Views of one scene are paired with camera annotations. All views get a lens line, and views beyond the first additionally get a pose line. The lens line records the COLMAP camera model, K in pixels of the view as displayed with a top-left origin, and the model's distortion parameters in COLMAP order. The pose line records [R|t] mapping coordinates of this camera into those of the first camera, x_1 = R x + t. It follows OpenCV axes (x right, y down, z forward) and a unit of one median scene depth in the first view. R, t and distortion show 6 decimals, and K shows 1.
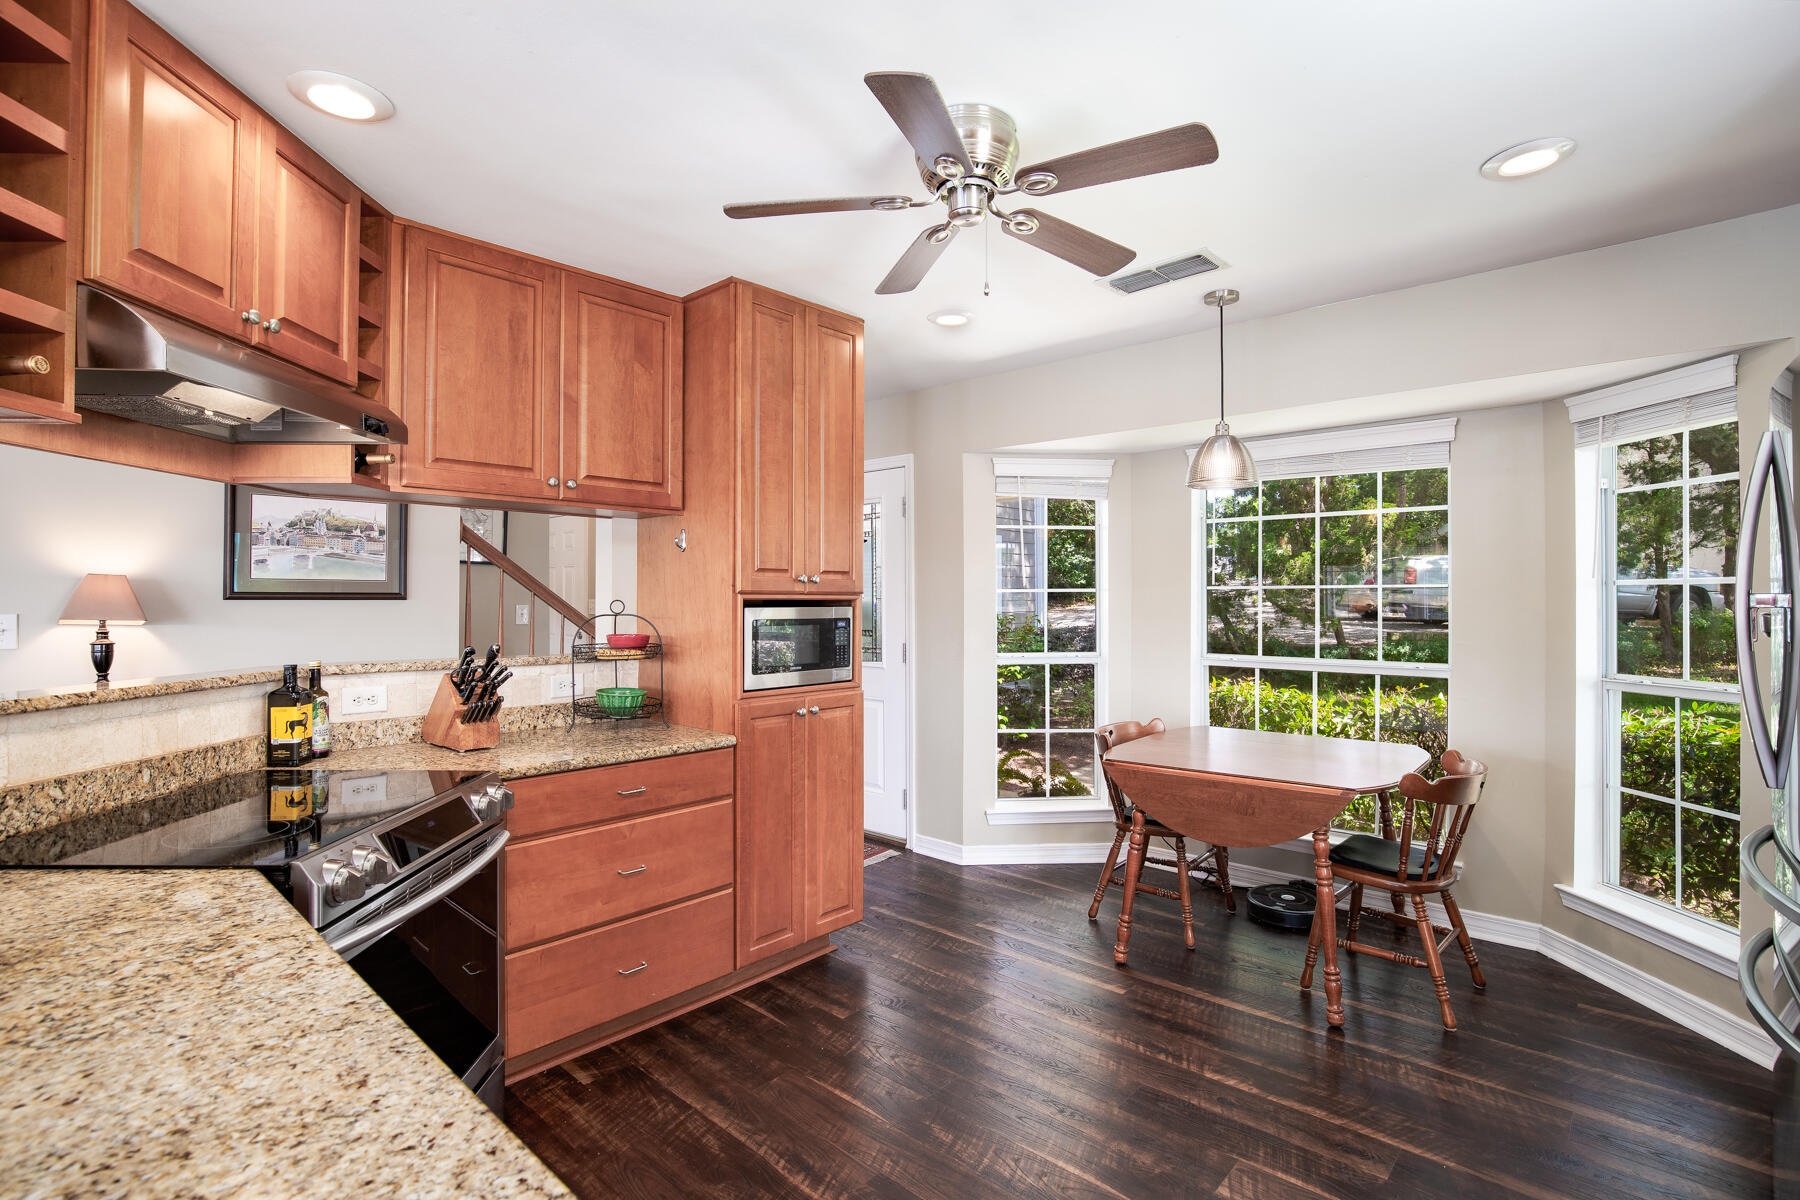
lens RADIAL K [[826.7, 0, 924.2], [0, 826.7, 593.1], [0, 0, 1]] dist [-0.035166, 0.006602]
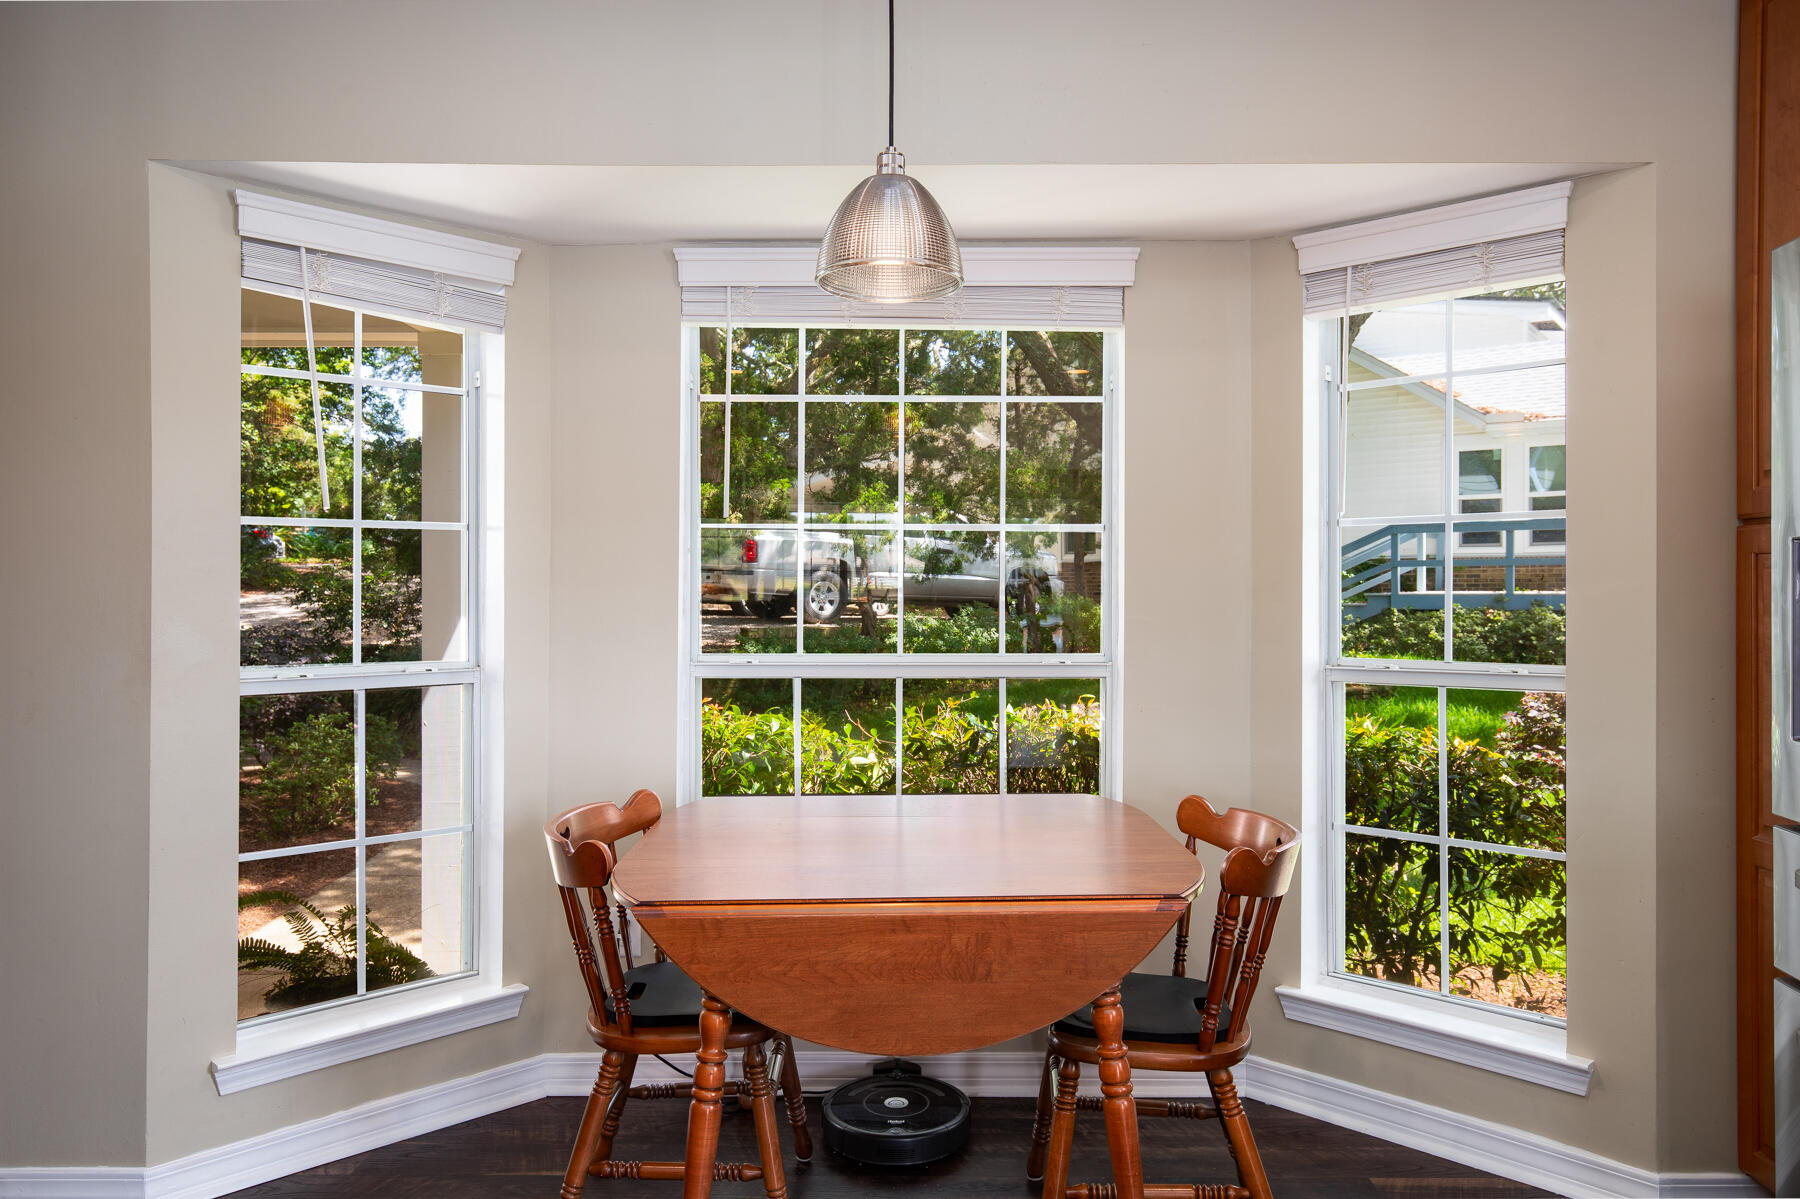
lens RADIAL K [[1264.5, 0, 894.7], [0, 1264.5, 581.1], [0, 0, 1]] dist [0.012326, -0.001871]
pose [[0.757406, 0.001274, 0.652943, -0.110360], [-0.005158, 0.999979, 0.004032, 0.033926], [-0.652924, -0.006421, 0.757396, 0.438796]]
